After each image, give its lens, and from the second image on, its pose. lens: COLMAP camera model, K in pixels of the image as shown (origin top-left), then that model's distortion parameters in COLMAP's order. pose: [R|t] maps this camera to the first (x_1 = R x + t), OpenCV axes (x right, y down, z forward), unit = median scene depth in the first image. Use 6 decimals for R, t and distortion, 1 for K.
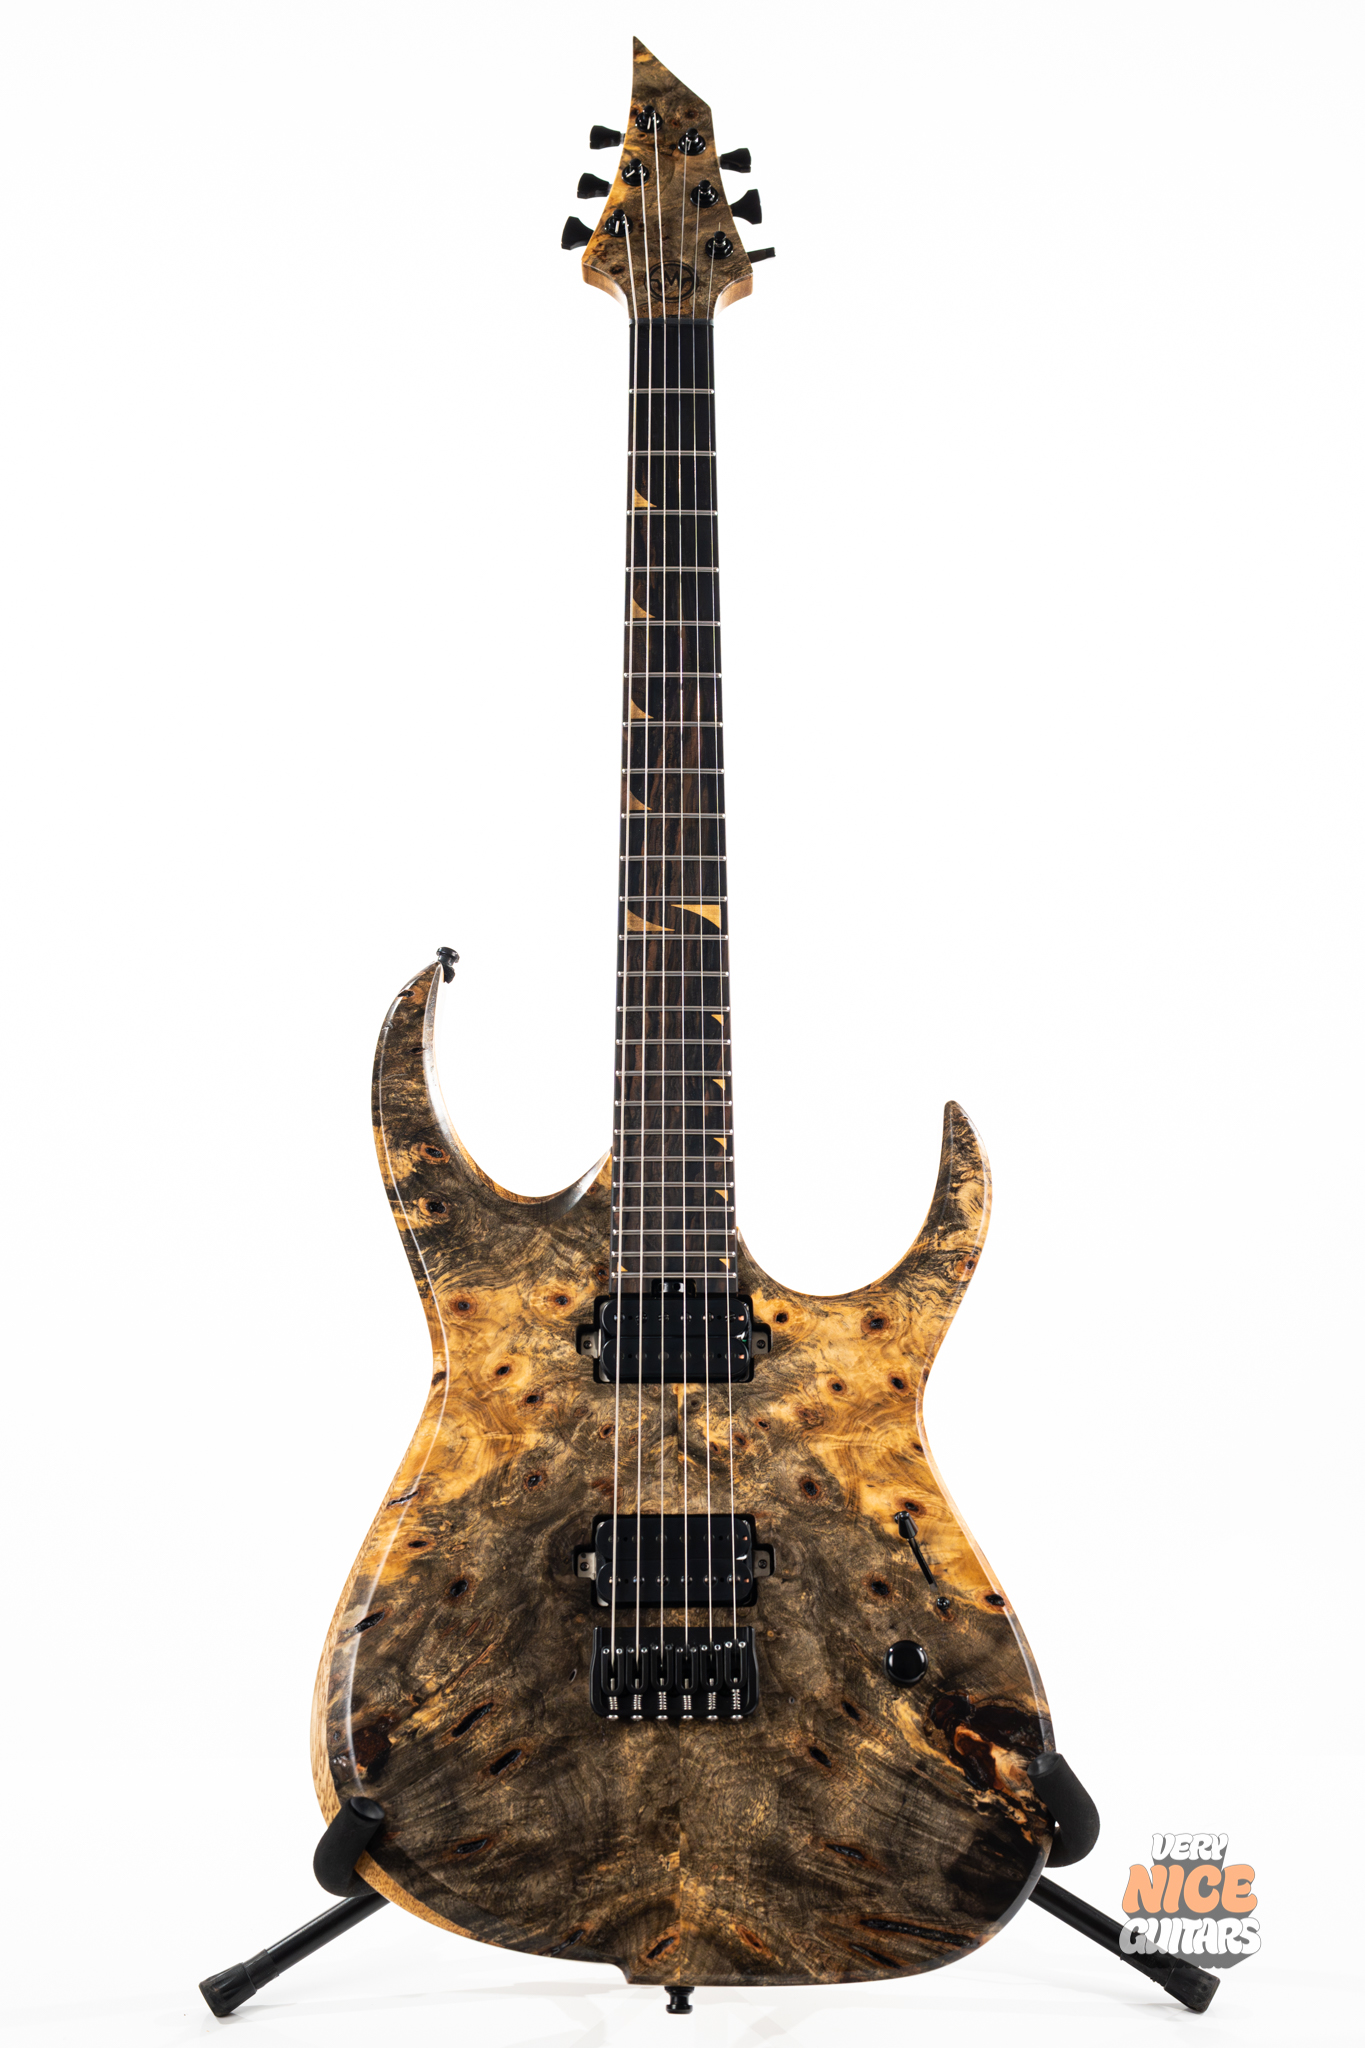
lens RADIAL K [[2916.5, 0, 666.7], [0, 2916.5, 1000.7], [0, 0, 1]] dist [0.052161, 0.000000]
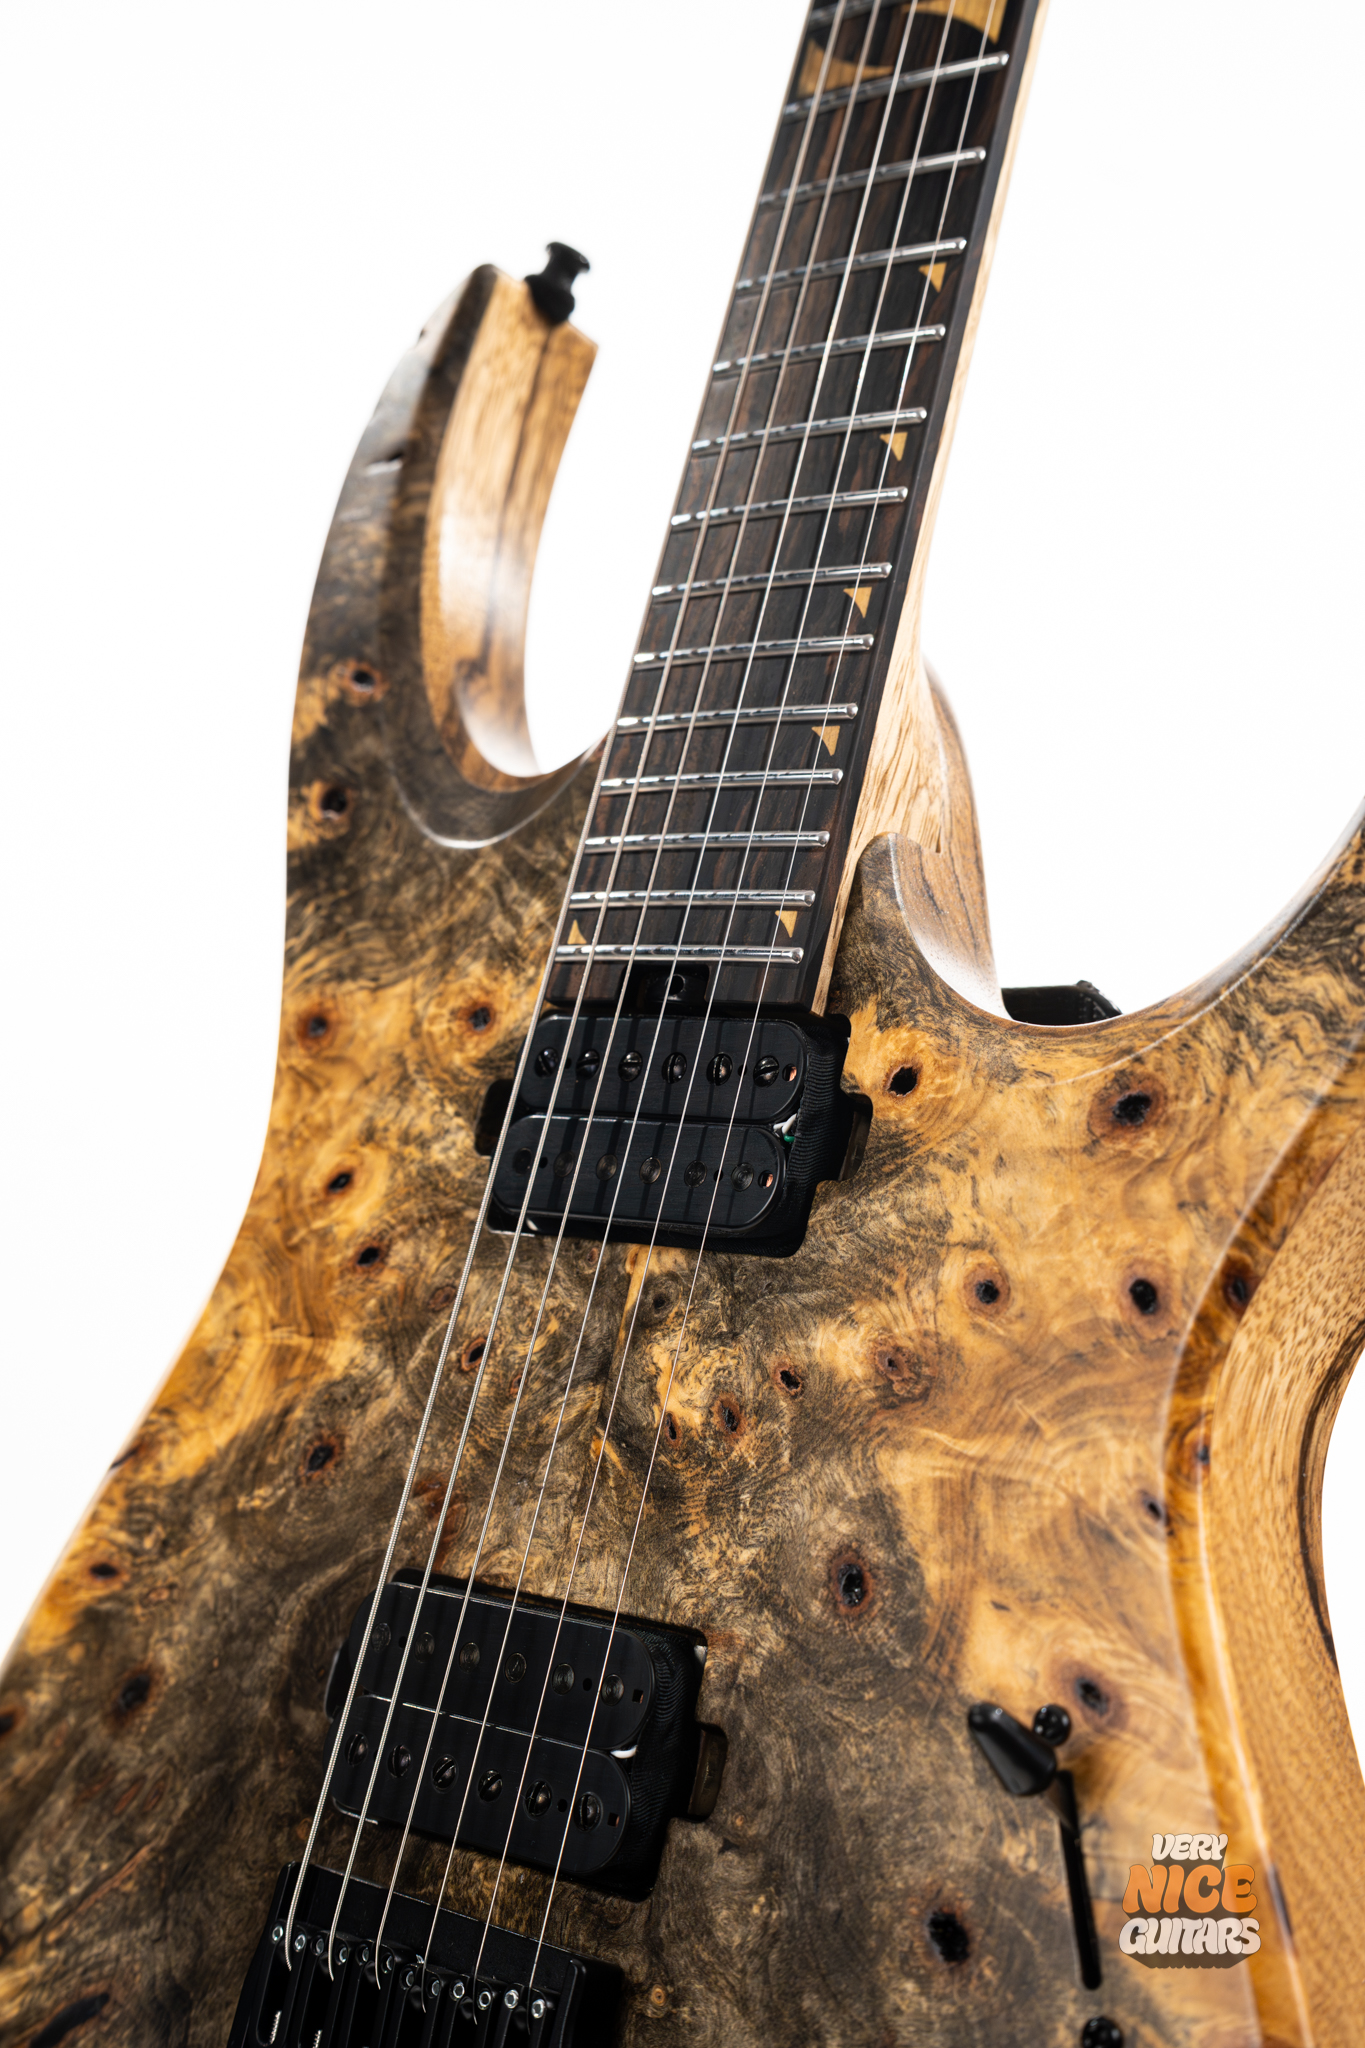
lens RADIAL K [[2916.5, 0, 673.1], [0, 2916.5, 1025.6], [0, 0, 1]] dist [0.052161, 0.000000]
pose [[0.723970, 0.022308, -0.689471, 0.260590], [-0.014362, 0.999748, 0.017267, 0.098473], [0.689682, -0.002599, 0.724107, 0.747089]]
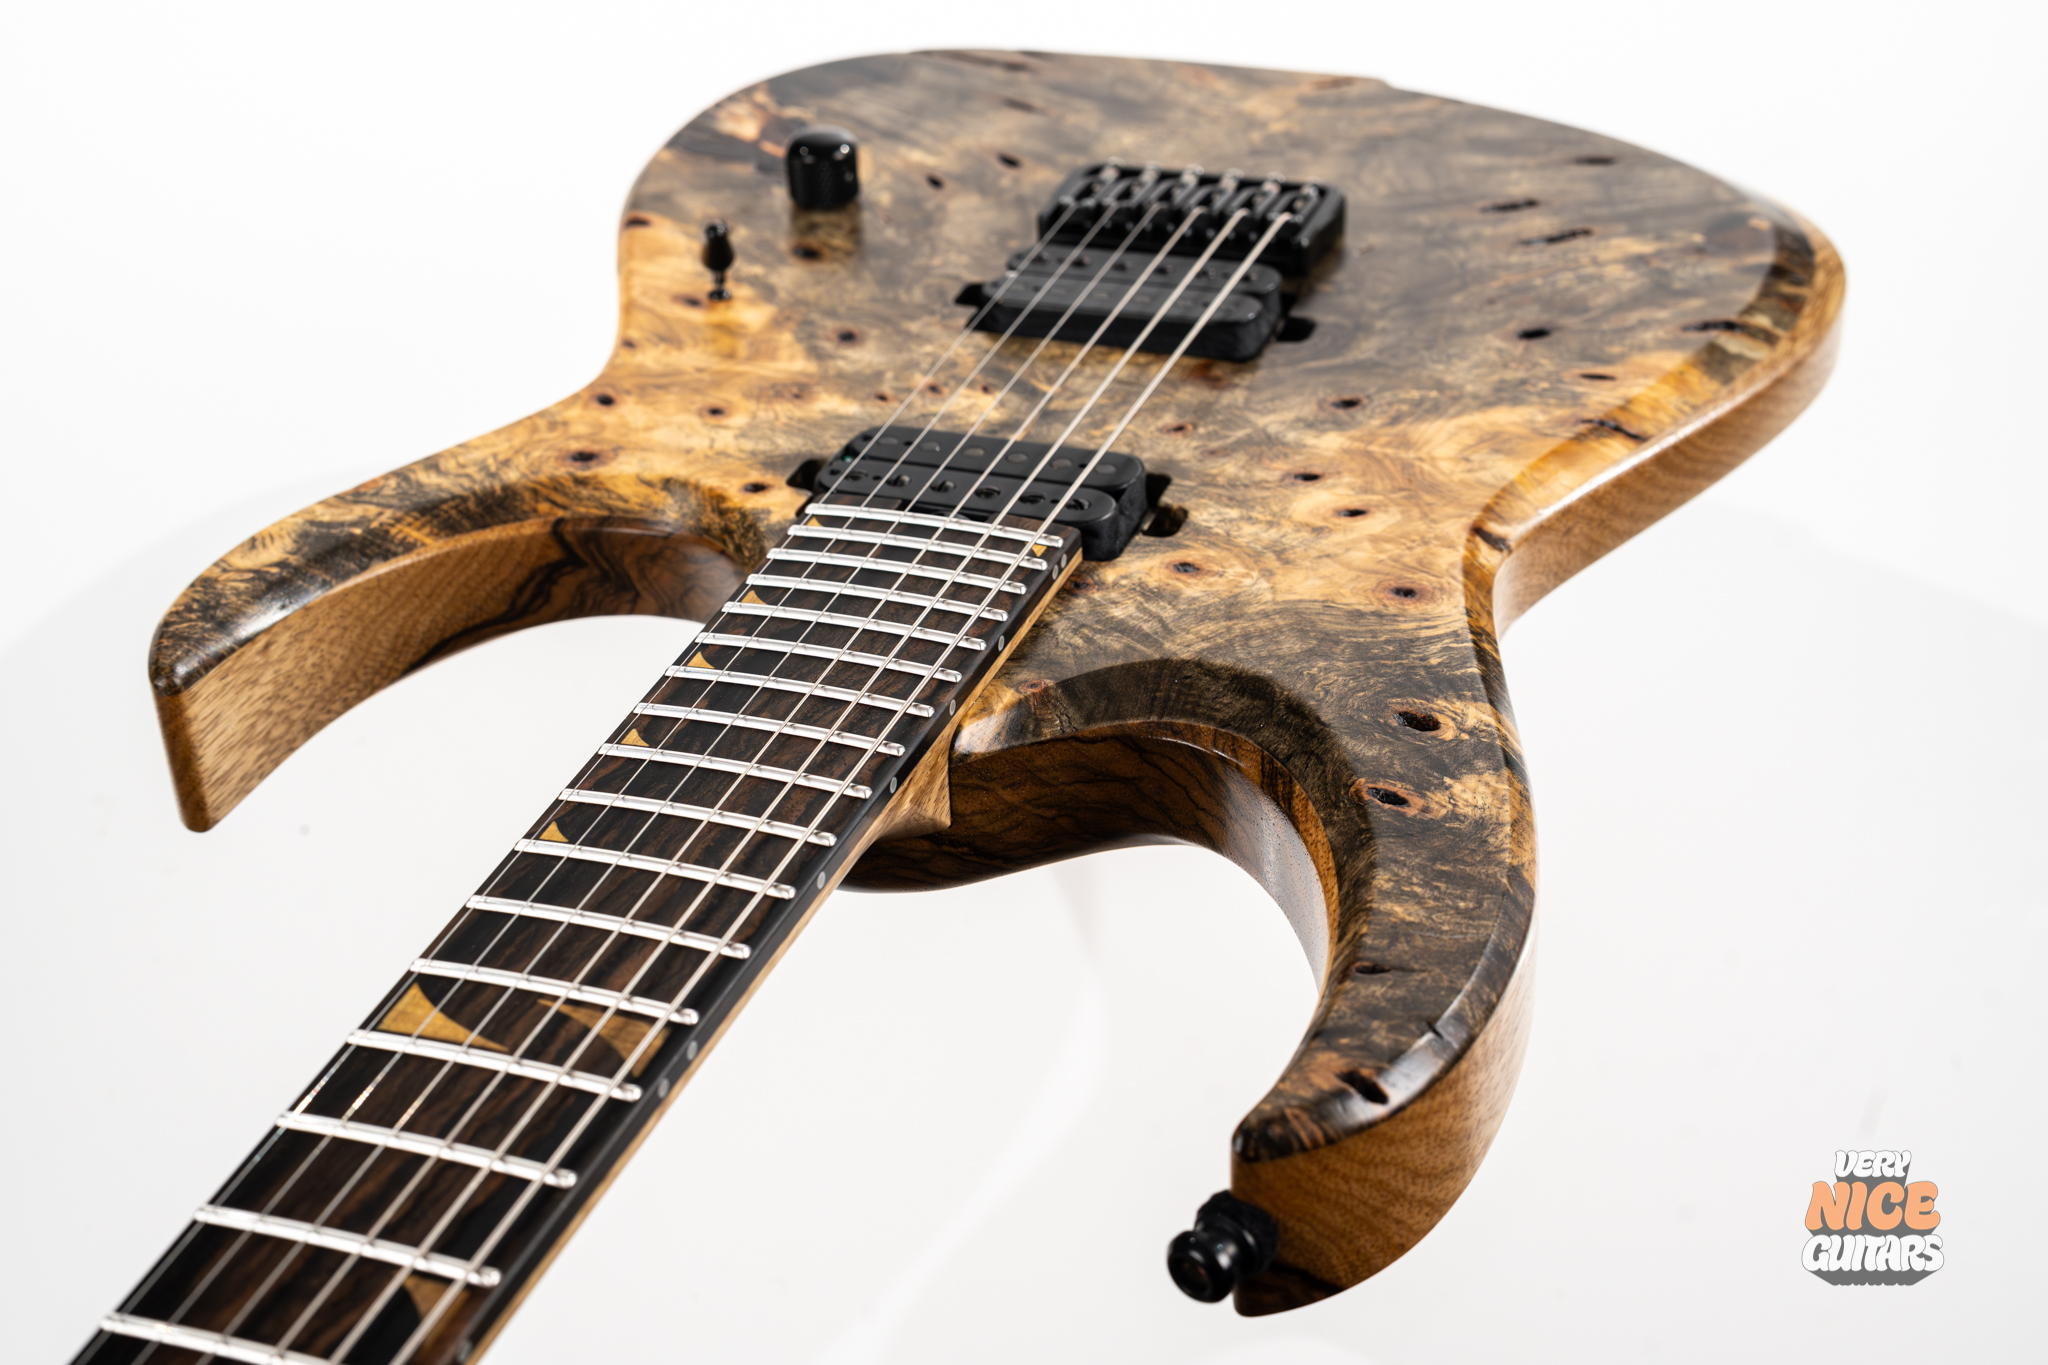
lens RADIAL K [[2916.5, 0, 1016.0], [0, 2916.5, 683.8], [0, 0, 1]] dist [0.052161, 0.000000]
pose [[-0.935880, -0.149874, 0.318853, -0.159742], [0.344292, -0.196951, 0.917972, -0.325569], [-0.074782, 0.968890, 0.235923, 0.932760]]
